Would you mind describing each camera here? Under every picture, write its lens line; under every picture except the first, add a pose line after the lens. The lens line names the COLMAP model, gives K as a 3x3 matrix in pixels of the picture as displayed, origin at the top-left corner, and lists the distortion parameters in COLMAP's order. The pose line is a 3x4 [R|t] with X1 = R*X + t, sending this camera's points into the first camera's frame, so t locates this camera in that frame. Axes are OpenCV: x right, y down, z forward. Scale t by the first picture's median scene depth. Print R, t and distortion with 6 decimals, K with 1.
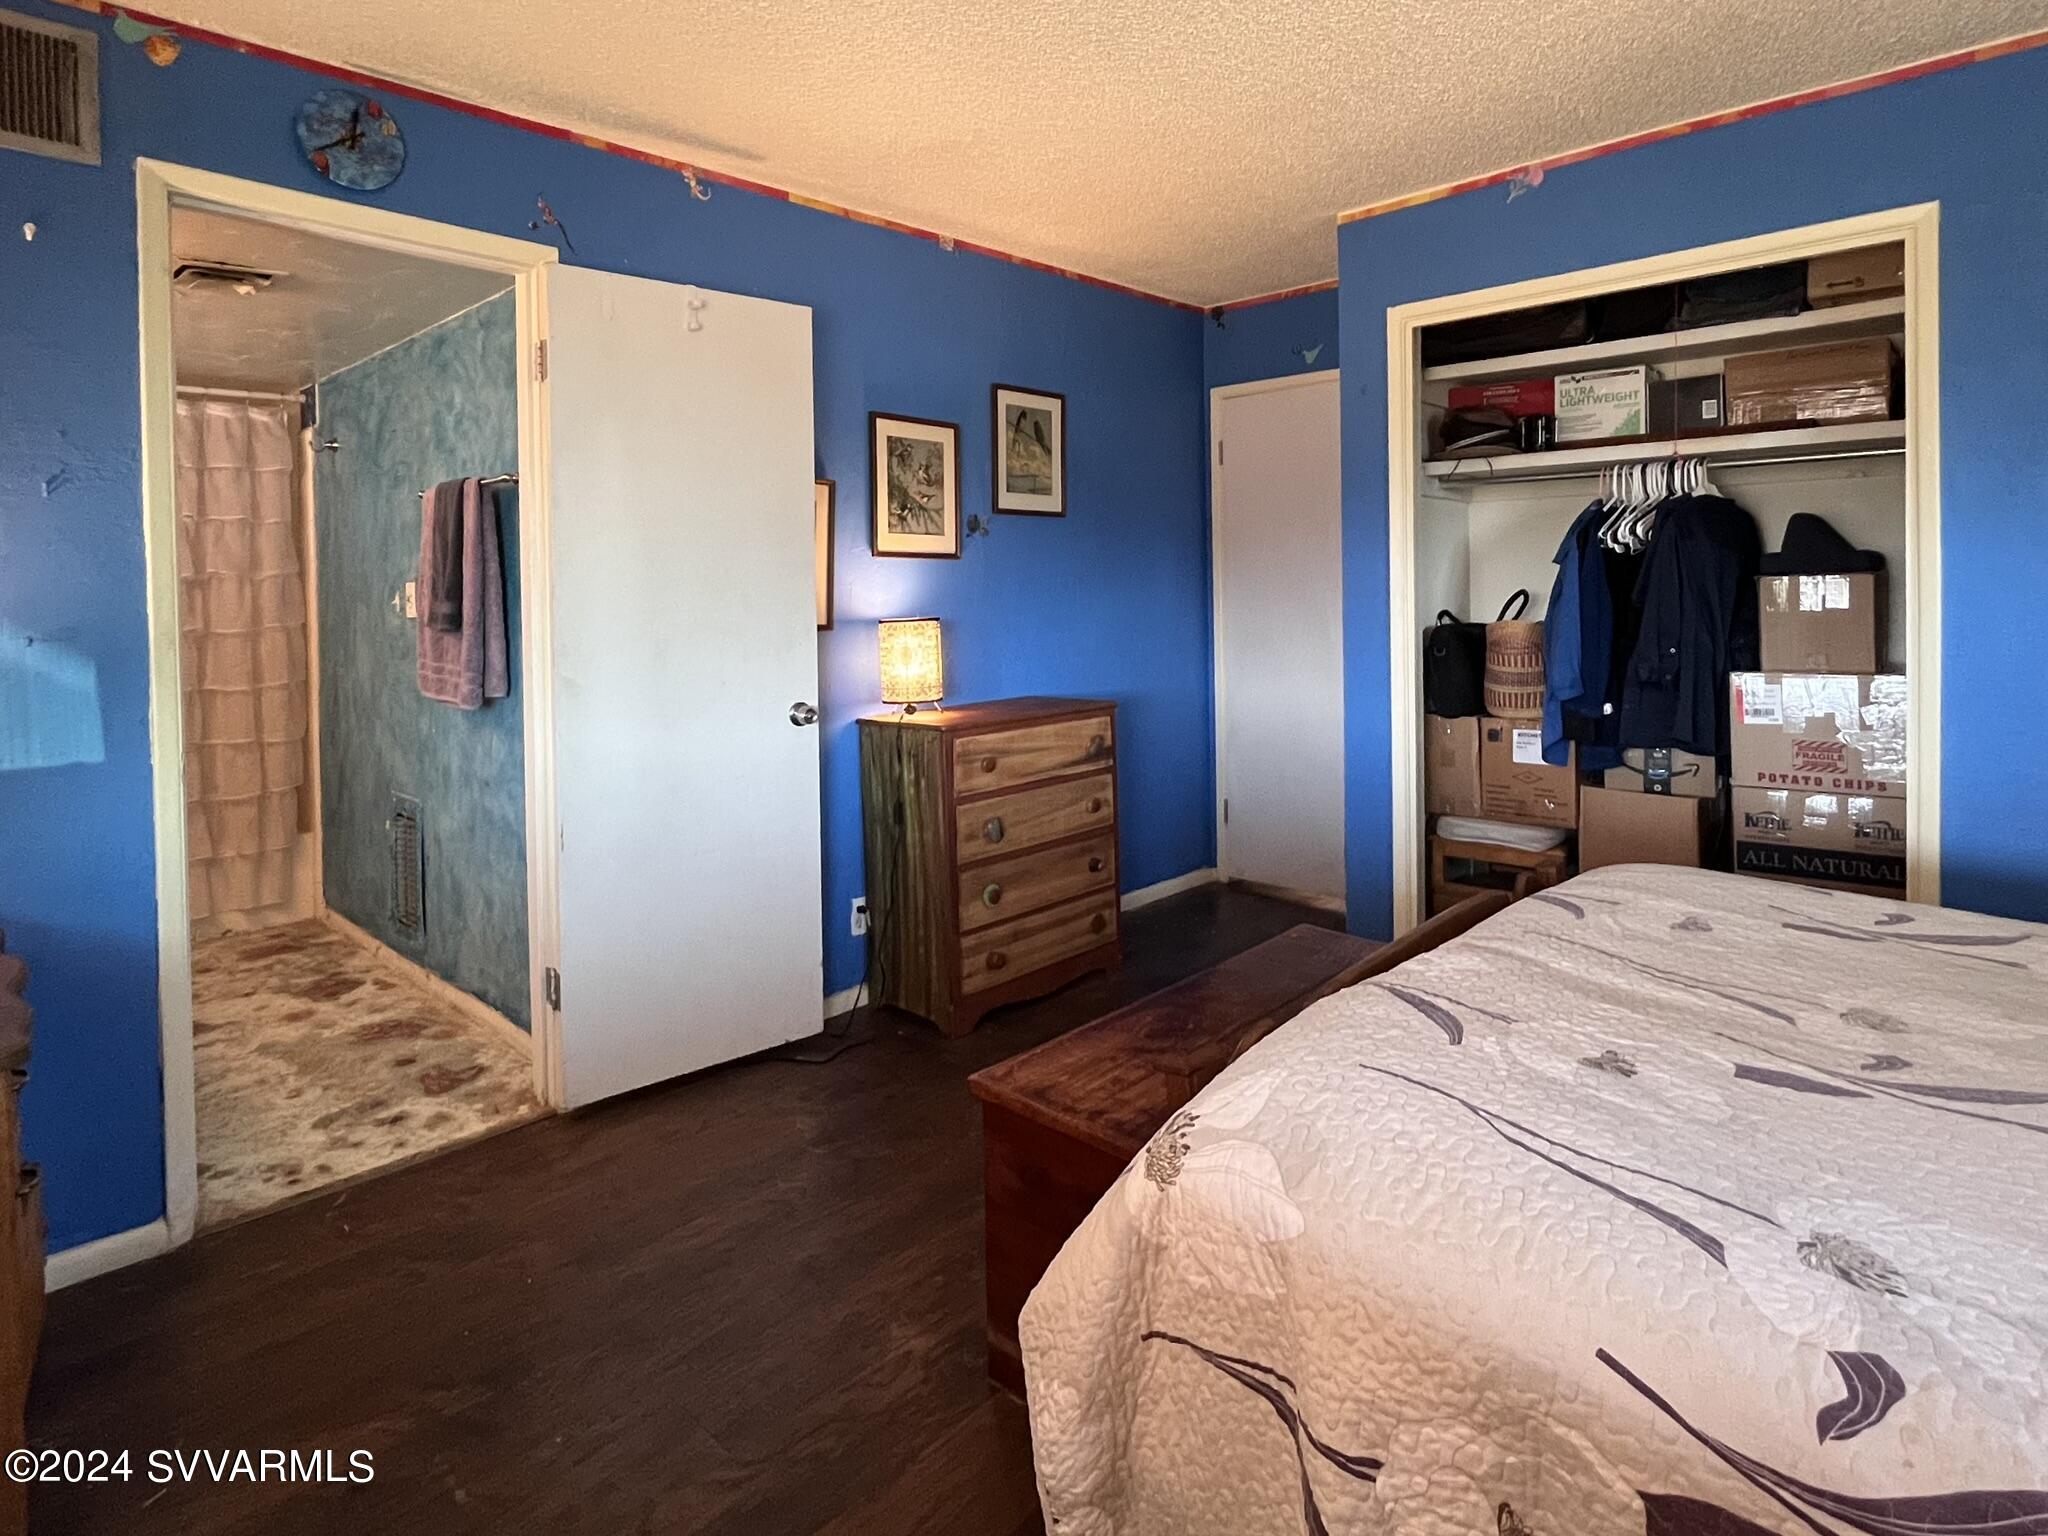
lens RADIAL K [[1125.1, 0, 1024.0], [0, 1125.1, 768.0], [0, 0, 1]] dist [-0.002465, -0.001623]
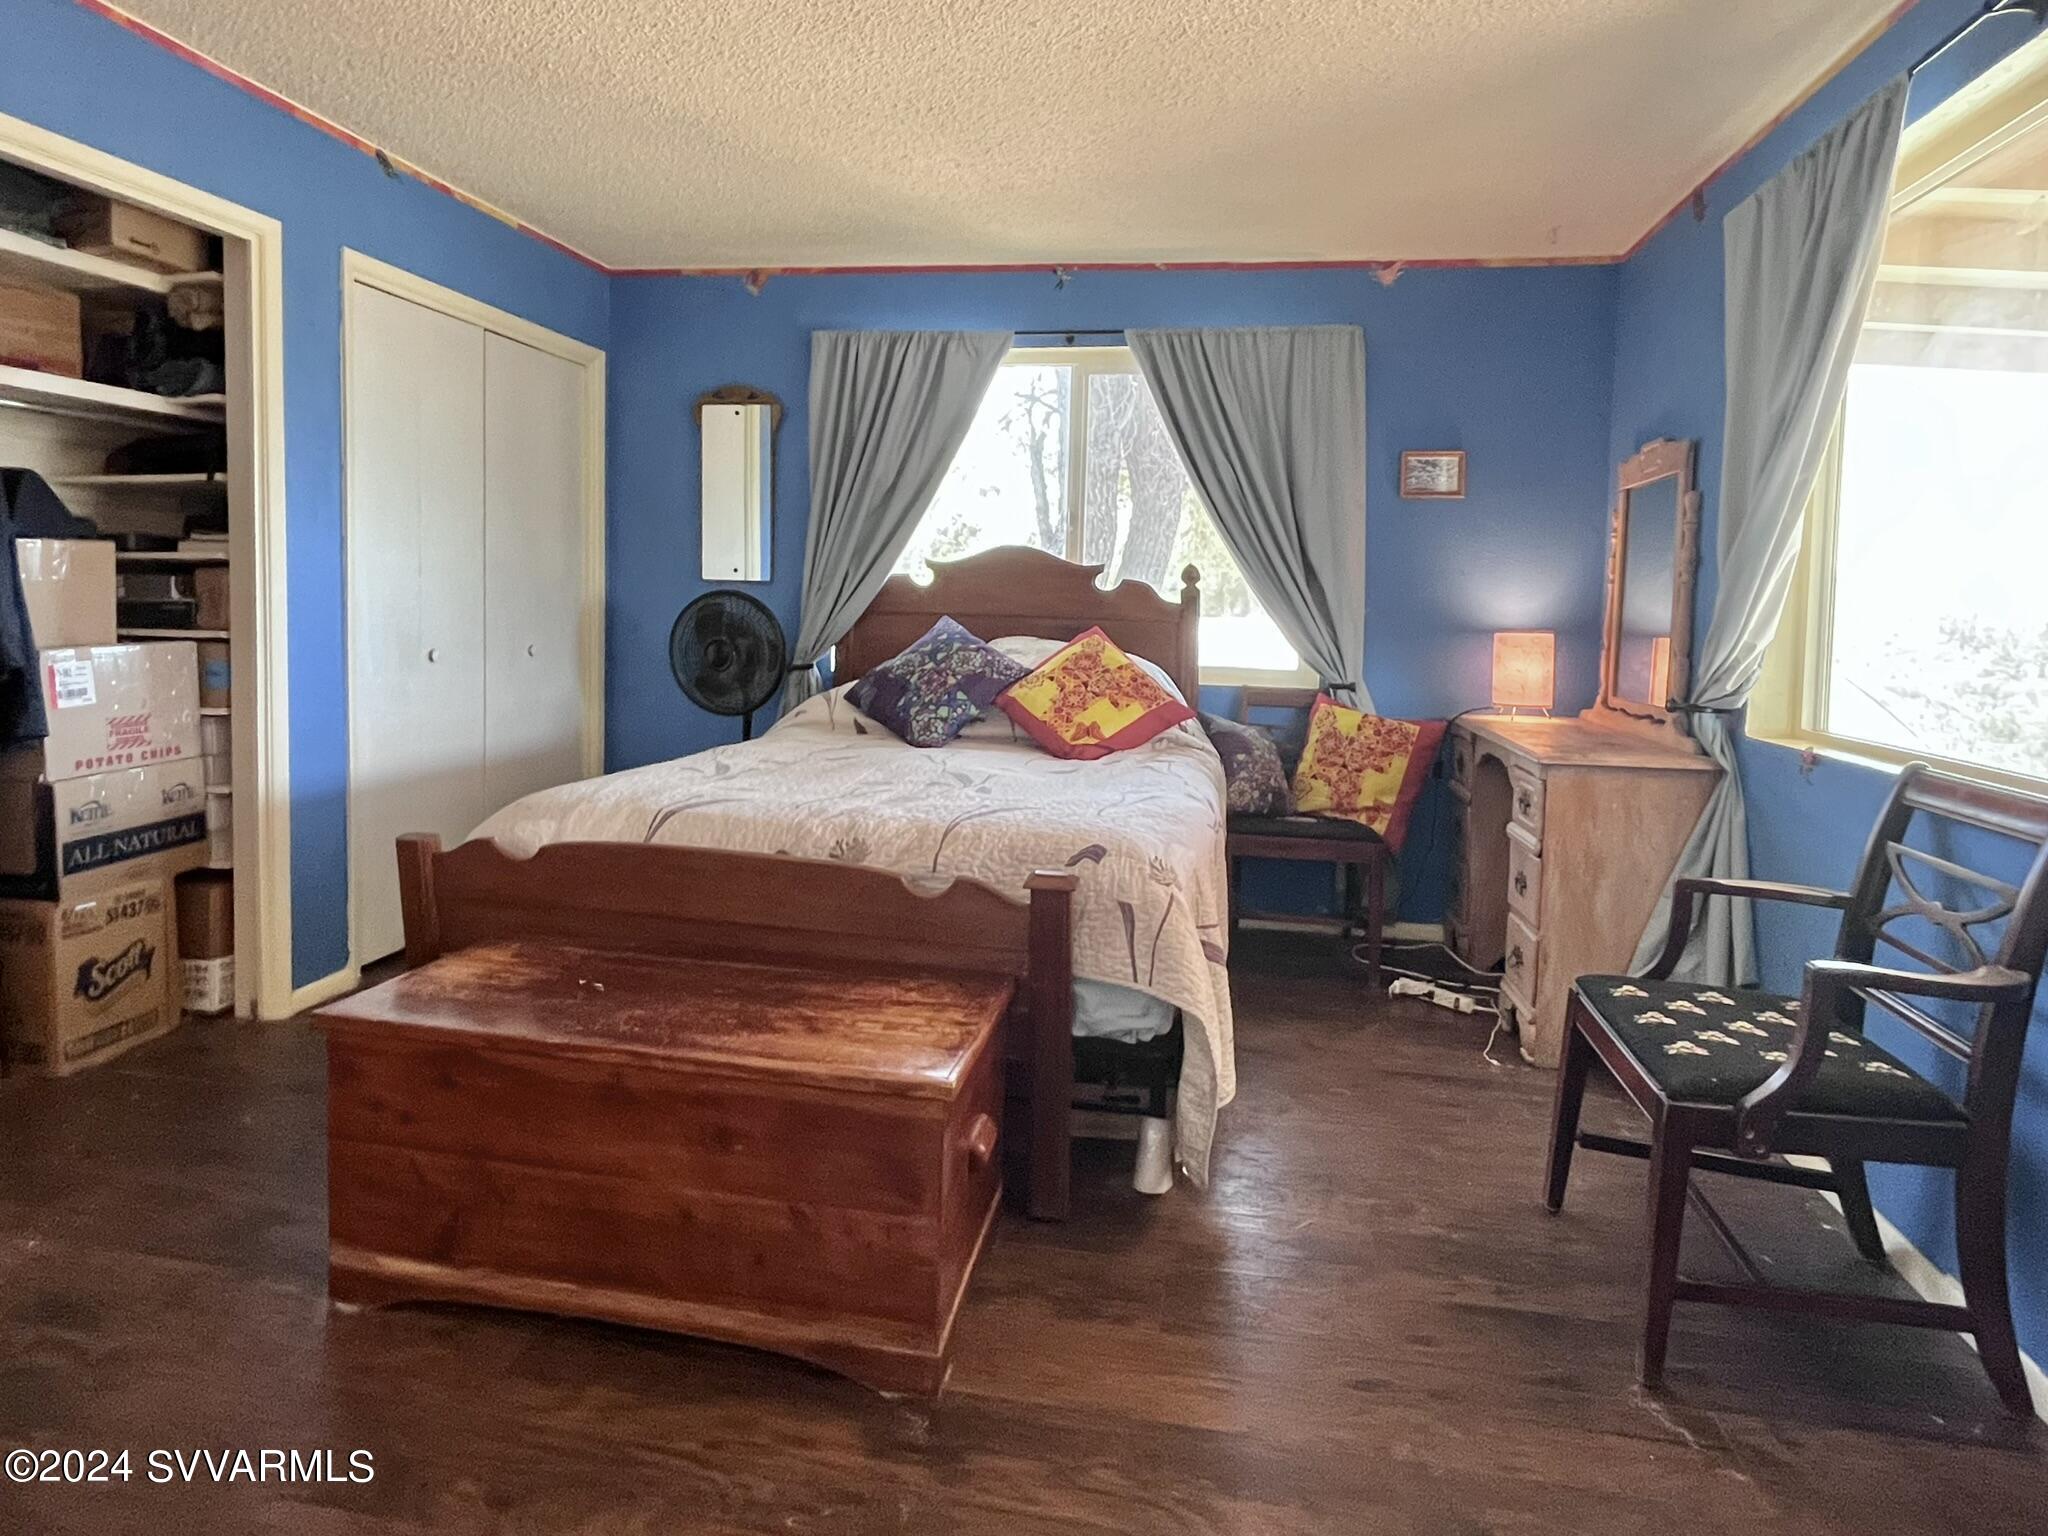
lens RADIAL K [[1125.1, 0, 1024.0], [0, 1125.1, 768.0], [0, 0, 1]] dist [-0.002465, -0.001623]
pose [[-0.532916, -0.128981, 0.836280, -0.500933], [0.119137, 0.967032, 0.225067, -0.103991], [-0.837739, 0.219574, -0.499981, 0.841317]]
